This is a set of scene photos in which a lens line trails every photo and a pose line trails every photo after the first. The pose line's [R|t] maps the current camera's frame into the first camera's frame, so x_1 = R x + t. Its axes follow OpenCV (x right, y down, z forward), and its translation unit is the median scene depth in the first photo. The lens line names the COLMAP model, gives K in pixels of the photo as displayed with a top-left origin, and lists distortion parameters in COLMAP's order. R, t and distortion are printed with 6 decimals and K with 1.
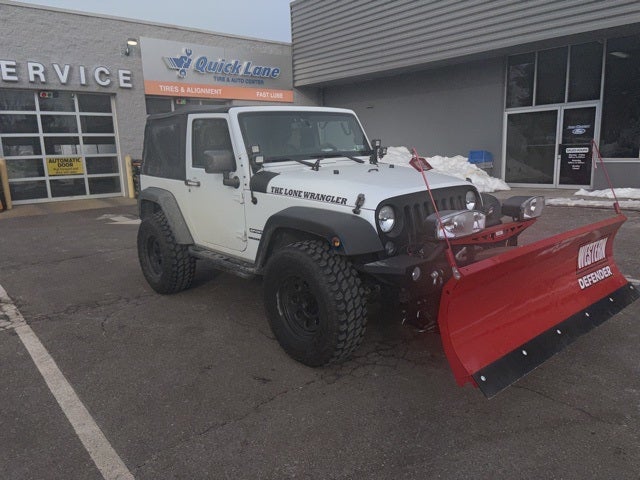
lens RADIAL K [[474.0, 0, 330.9], [0, 474.0, 241.9], [0, 0, 1]] dist [0.054421, -0.062949]
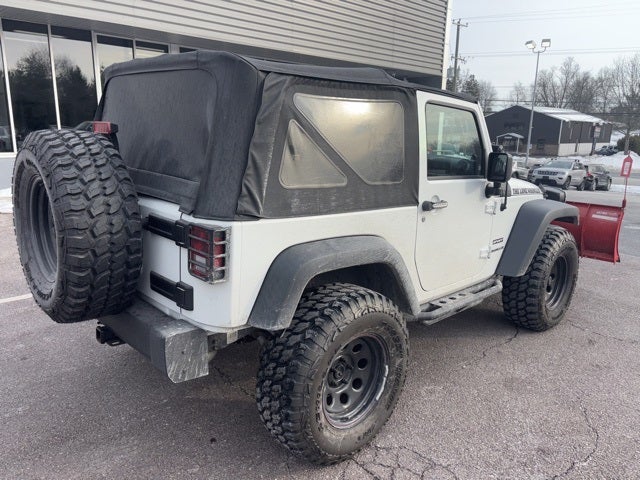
lens RADIAL K [[488.5, 0, 306.4], [0, 488.5, 247.0], [0, 0, 1]] dist [0.026356, -0.004927]
pose [[-0.021171, -0.201739, 0.979211, -0.333674], [0.179765, 0.962699, 0.202224, -0.083288], [-0.983482, 0.180309, 0.015884, 0.421588]]
